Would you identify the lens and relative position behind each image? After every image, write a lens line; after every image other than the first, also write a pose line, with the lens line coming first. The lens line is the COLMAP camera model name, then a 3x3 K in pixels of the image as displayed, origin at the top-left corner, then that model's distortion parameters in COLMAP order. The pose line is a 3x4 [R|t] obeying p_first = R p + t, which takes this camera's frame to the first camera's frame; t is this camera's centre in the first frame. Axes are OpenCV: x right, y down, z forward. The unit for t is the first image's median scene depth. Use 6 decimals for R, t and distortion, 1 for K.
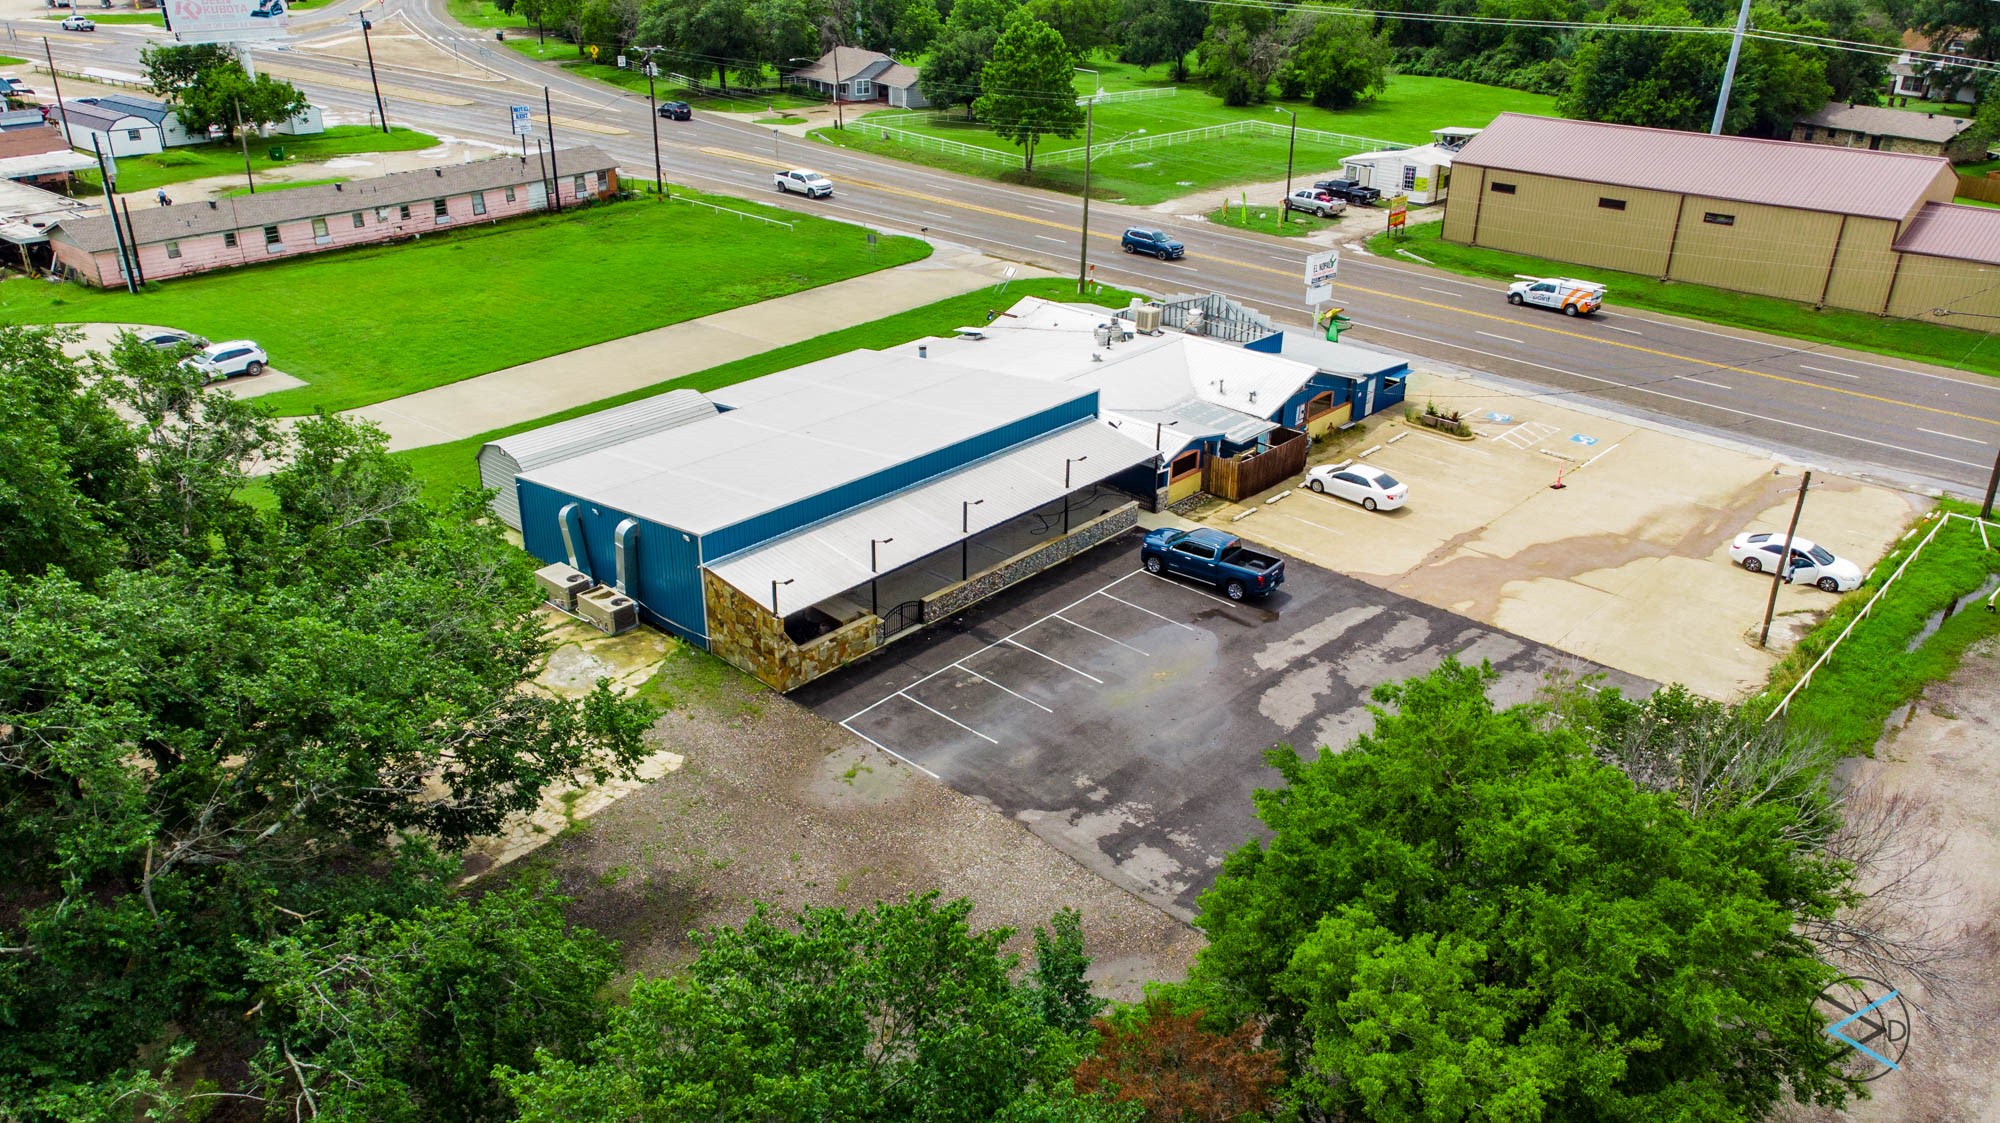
lens RADIAL K [[1445.1, 0, 993.2], [0, 1445.1, 563.9], [0, 0, 1]] dist [0.030591, 0.005821]
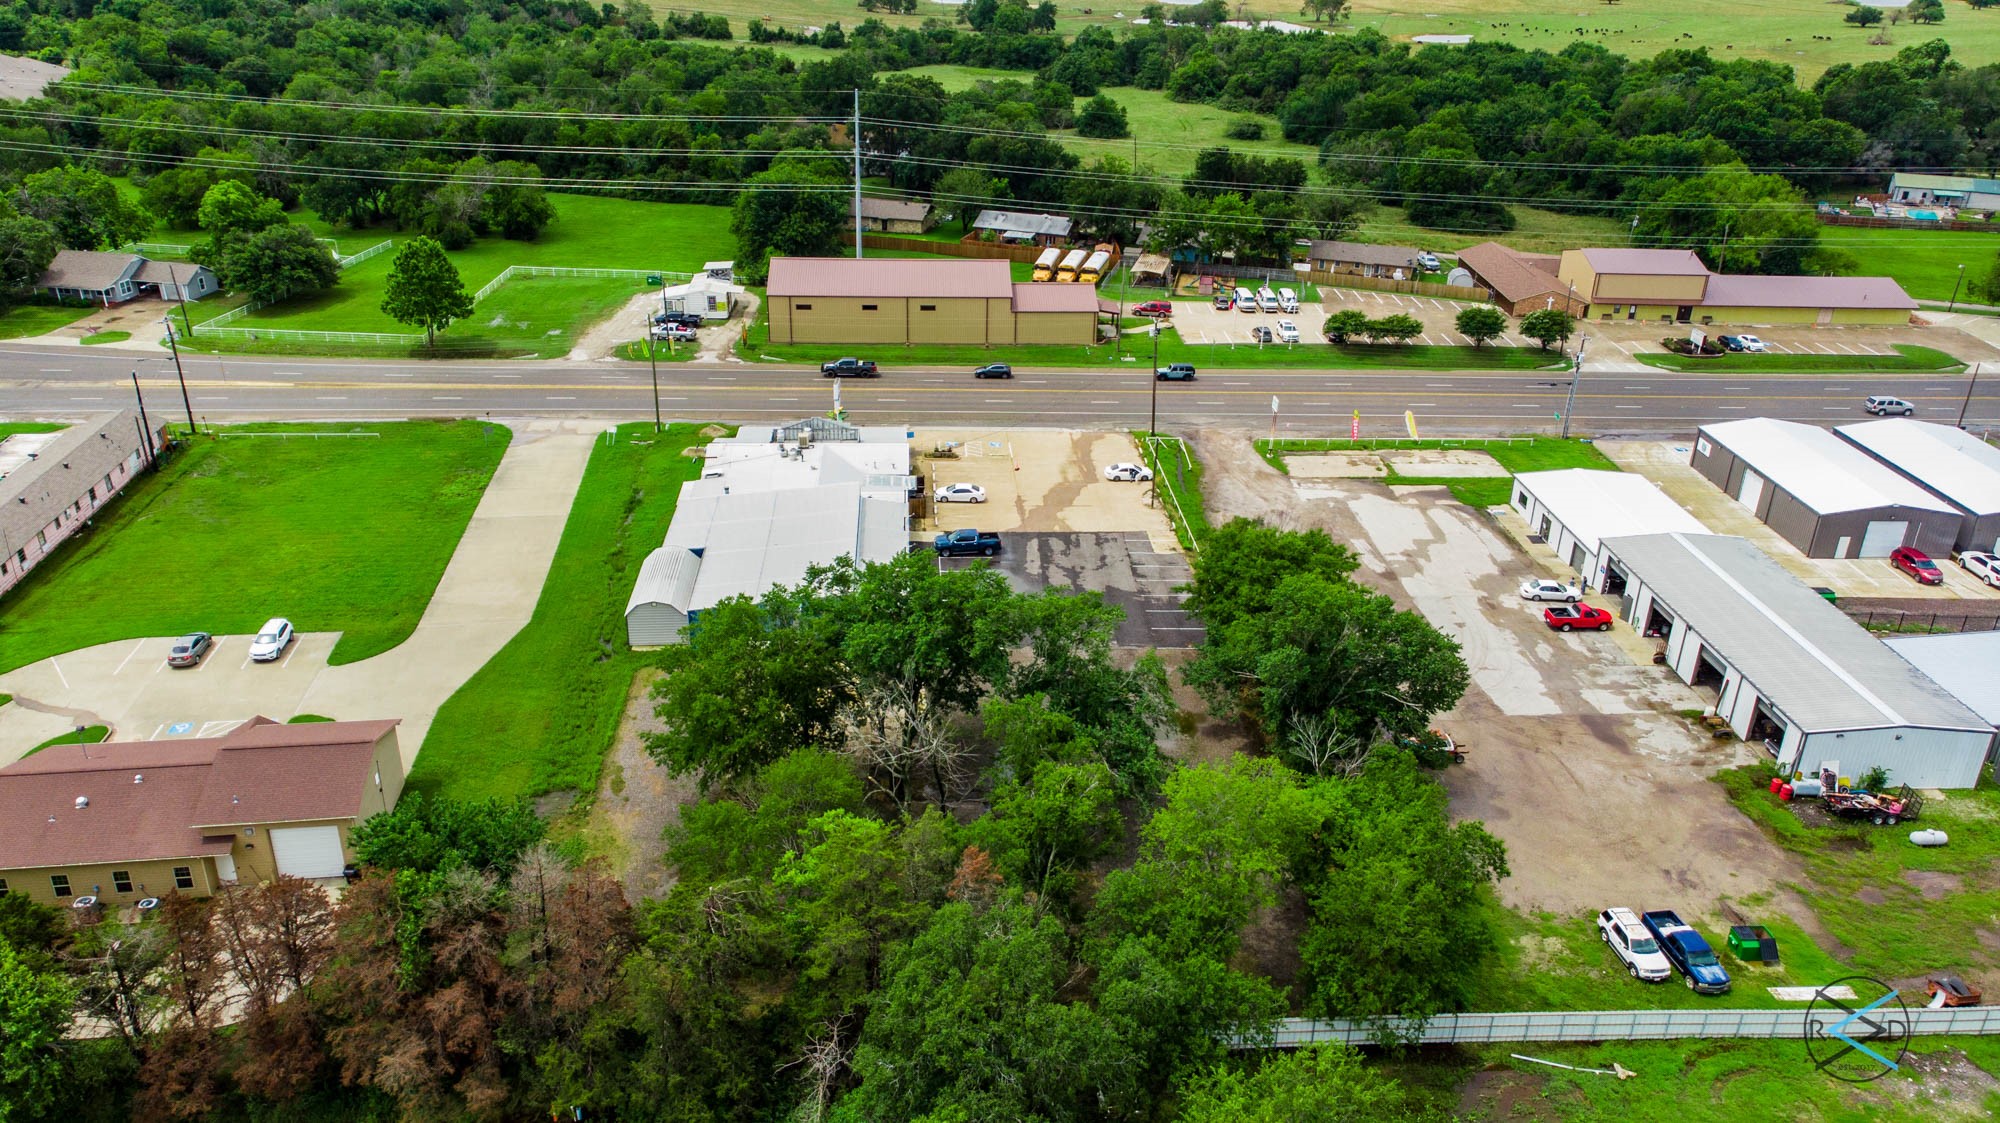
lens RADIAL K [[1445.1, 0, 993.2], [0, 1445.1, 563.9], [0, 0, 1]] dist [0.030591, 0.005821]
pose [[0.696026, -0.305148, 0.649948, -1.017412], [0.299260, 0.946116, 0.123723, -0.187486], [-0.652680, 0.108389, 0.749840, -0.531703]]
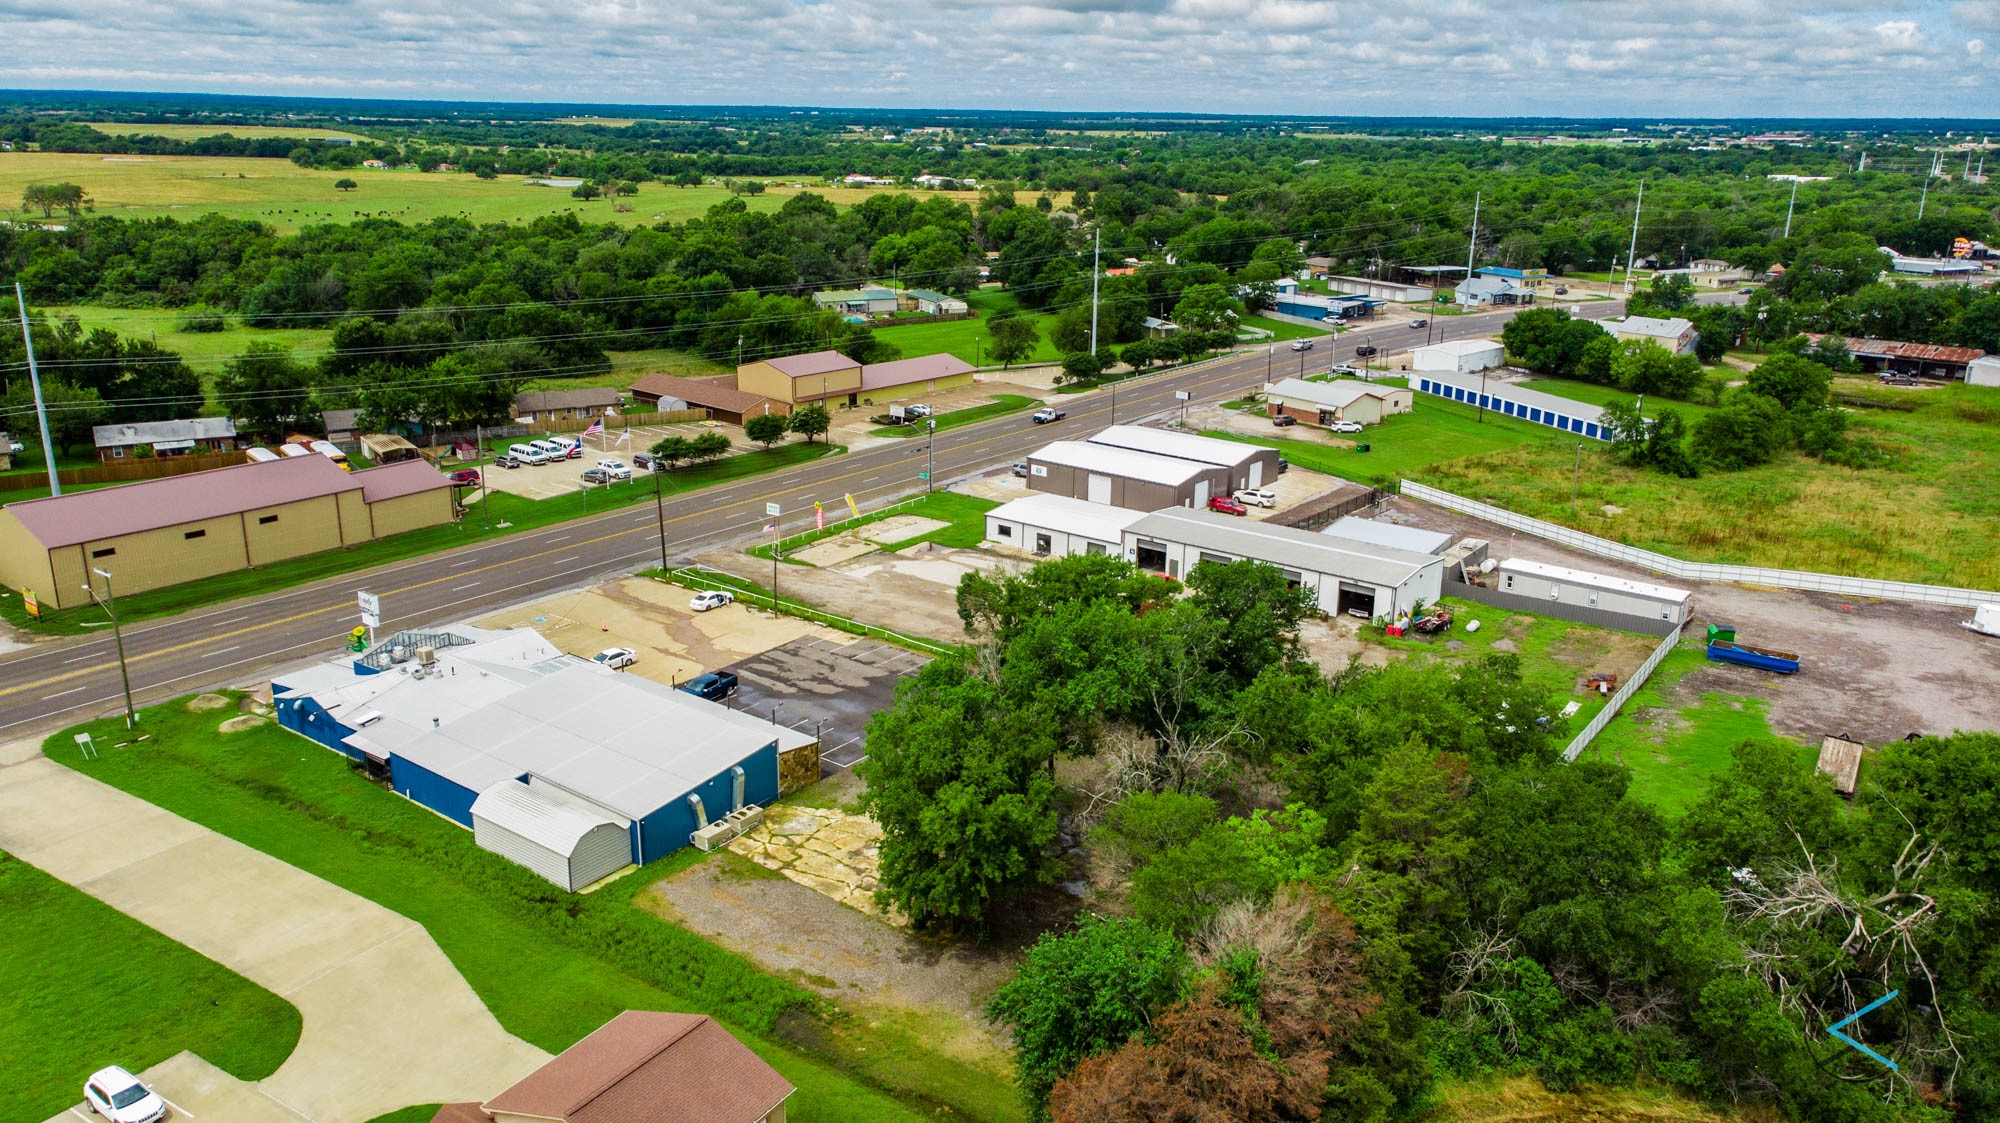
lens RADIAL K [[1445.1, 0, 993.2], [0, 1445.1, 563.9], [0, 0, 1]] dist [0.030591, 0.005821]
pose [[-0.101234, -0.310083, 0.945304, -1.446482], [0.414467, 0.850656, 0.323422, -0.528349], [-0.904416, 0.424539, 0.042403, 0.385927]]
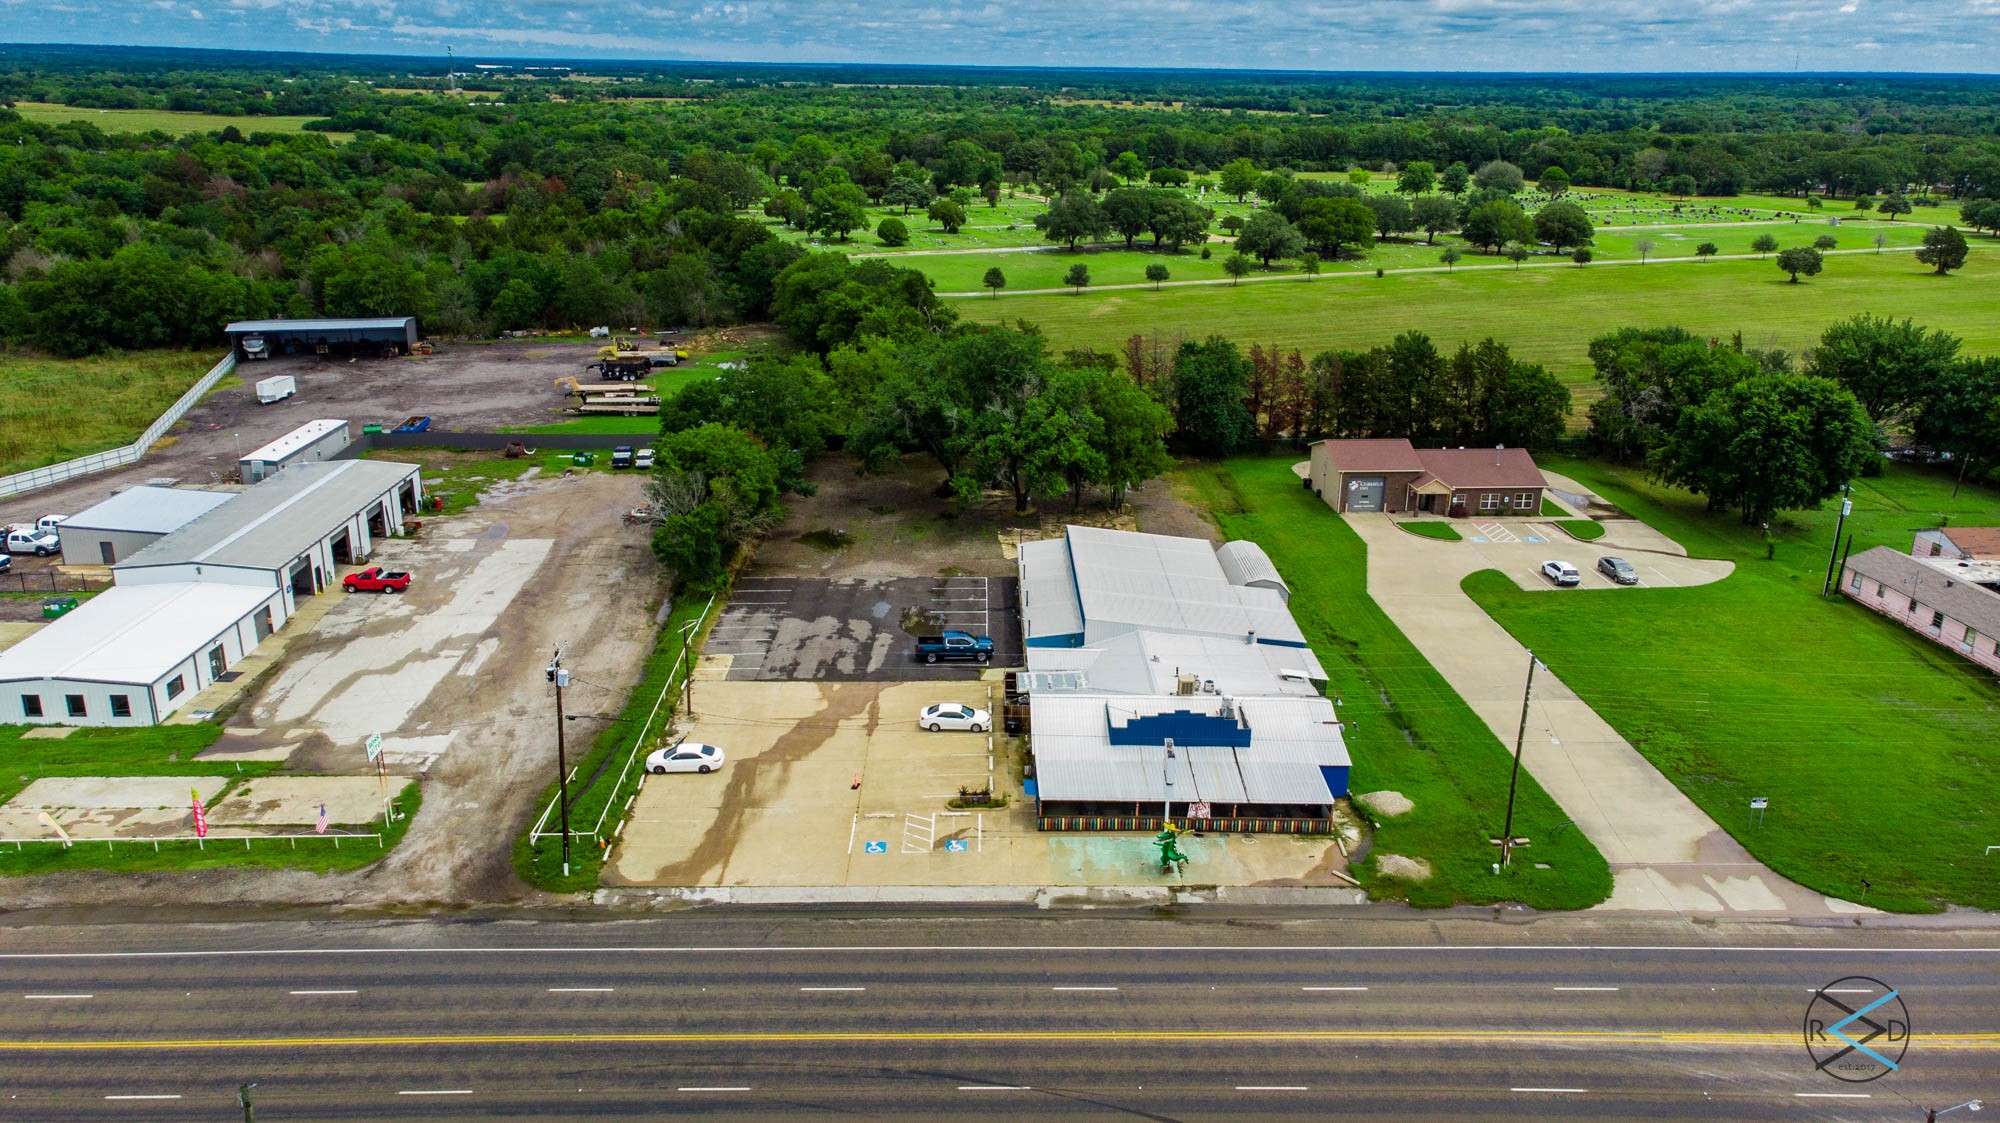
lens RADIAL K [[1460.4, 0, 1000.0], [0, 1460.4, 561.5], [0, 0, 1]] dist [0.007332, 0.001677]
pose [[-0.724320, 0.203706, -0.658684, 1.081157], [-0.318446, 0.748505, 0.581663, -0.976347], [0.611517, 0.631065, -0.477288, 1.522321]]
